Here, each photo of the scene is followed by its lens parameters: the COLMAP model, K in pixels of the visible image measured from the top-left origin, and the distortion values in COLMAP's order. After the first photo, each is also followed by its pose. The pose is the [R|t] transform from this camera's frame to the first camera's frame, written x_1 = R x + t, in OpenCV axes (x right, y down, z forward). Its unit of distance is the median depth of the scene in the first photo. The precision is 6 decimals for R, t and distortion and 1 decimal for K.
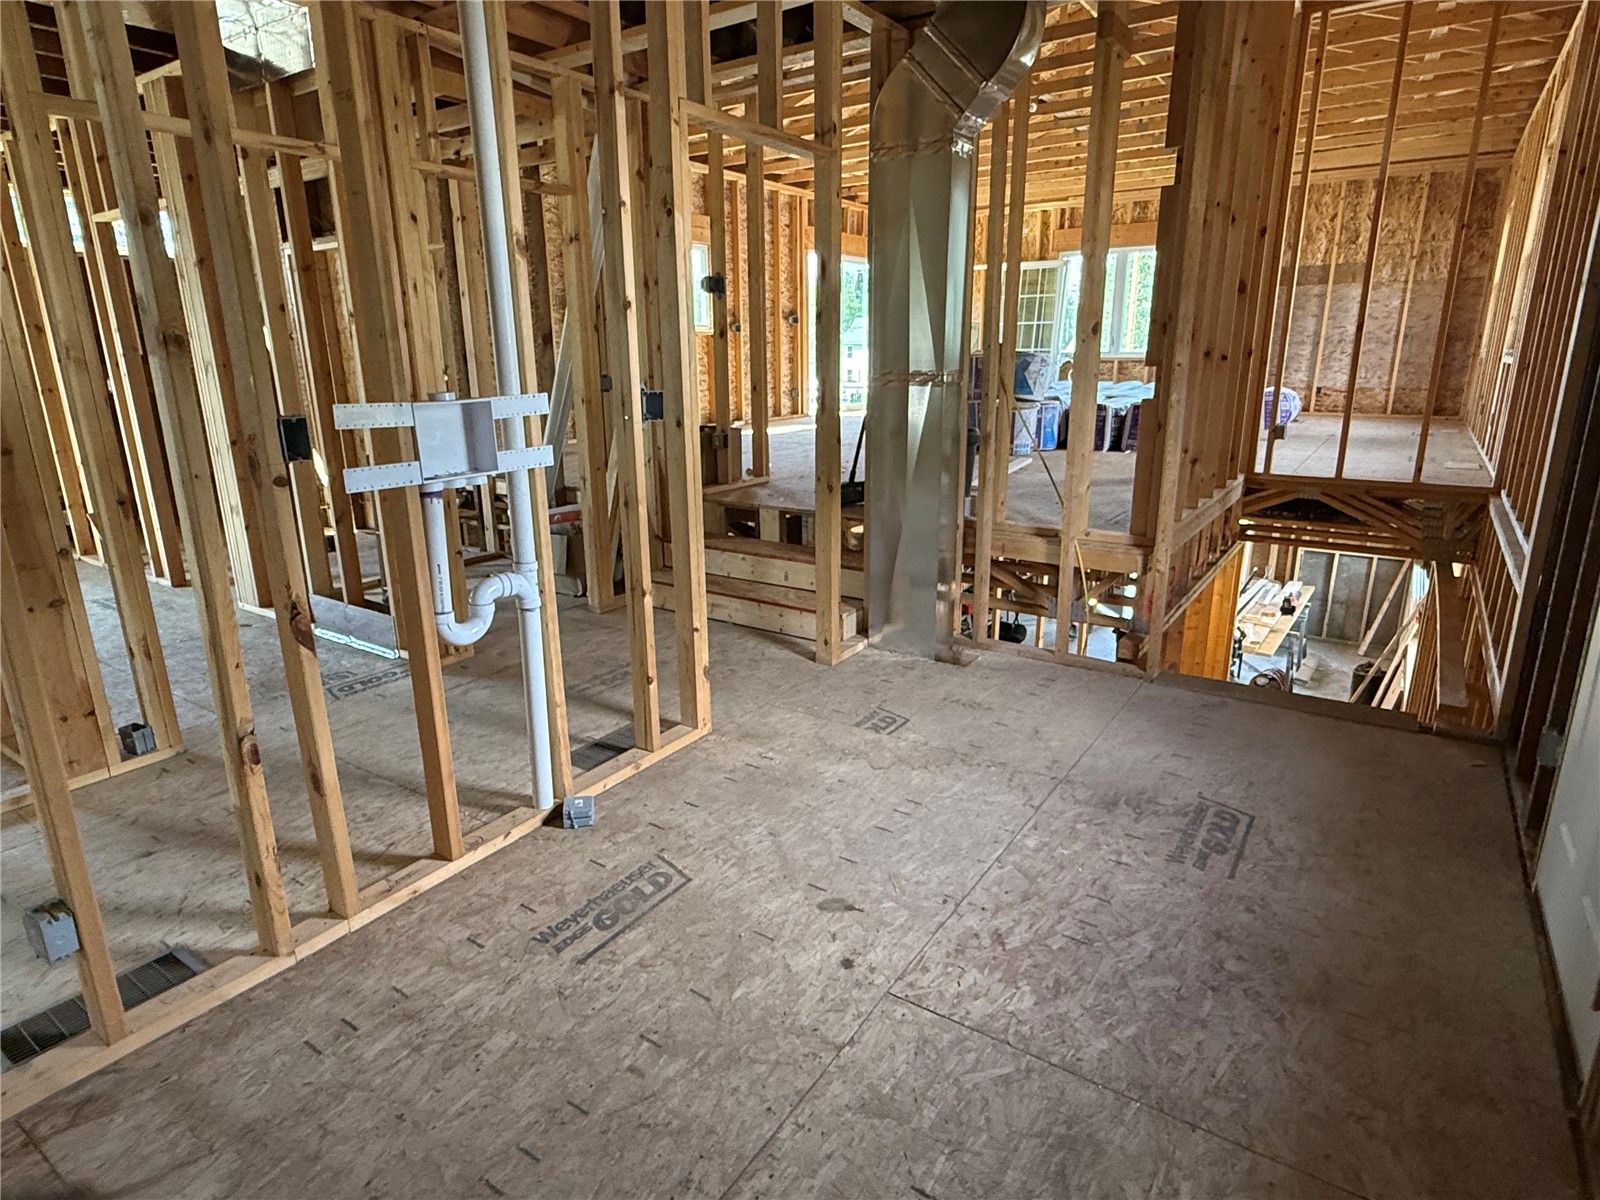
lens RADIAL K [[886.7, 0, 797.2], [0, 886.7, 597.4], [0, 0, 1]] dist [0.000404, -0.000107]
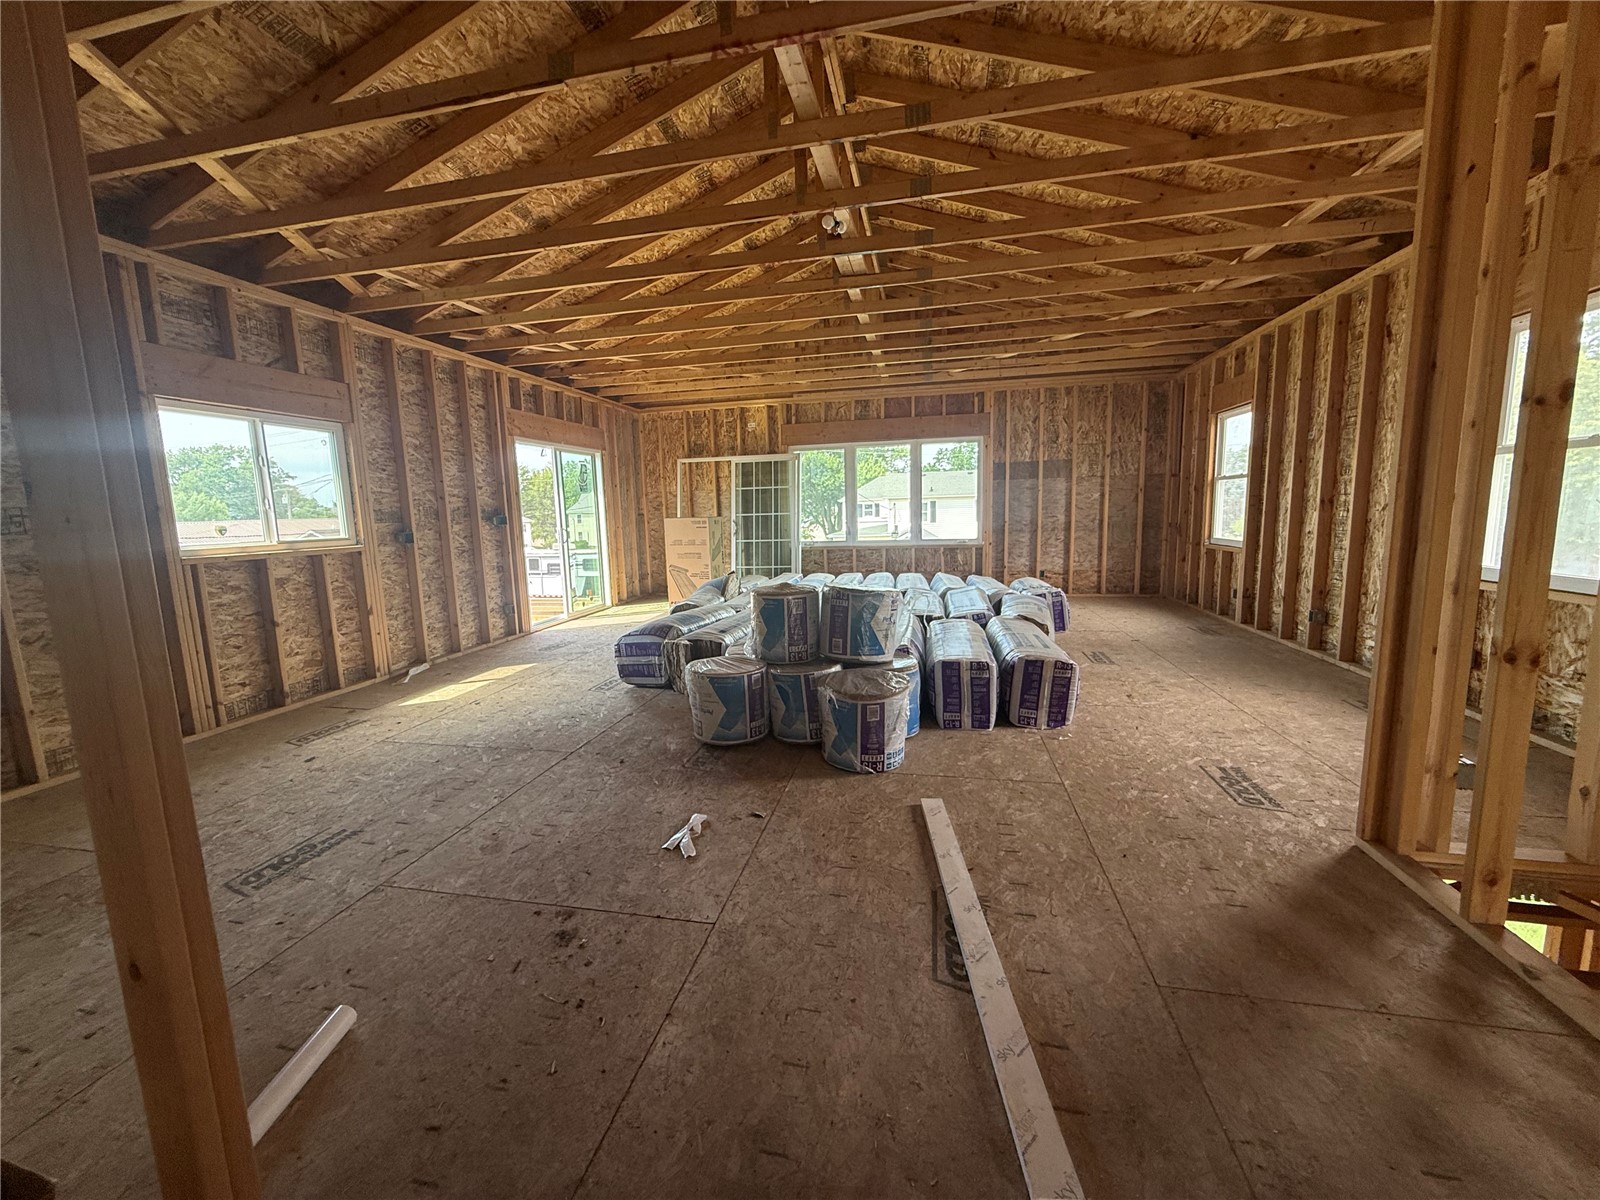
lens RADIAL K [[632.2, 0, 797.5], [0, 632.2, 598.9], [0, 0, 1]] dist [-0.001230, -0.000078]
pose [[0.925826, -0.070098, 0.371394, 0.029464], [0.120294, 0.986202, -0.113735, -0.156451], [-0.358297, 0.149975, 0.921483, 0.418161]]
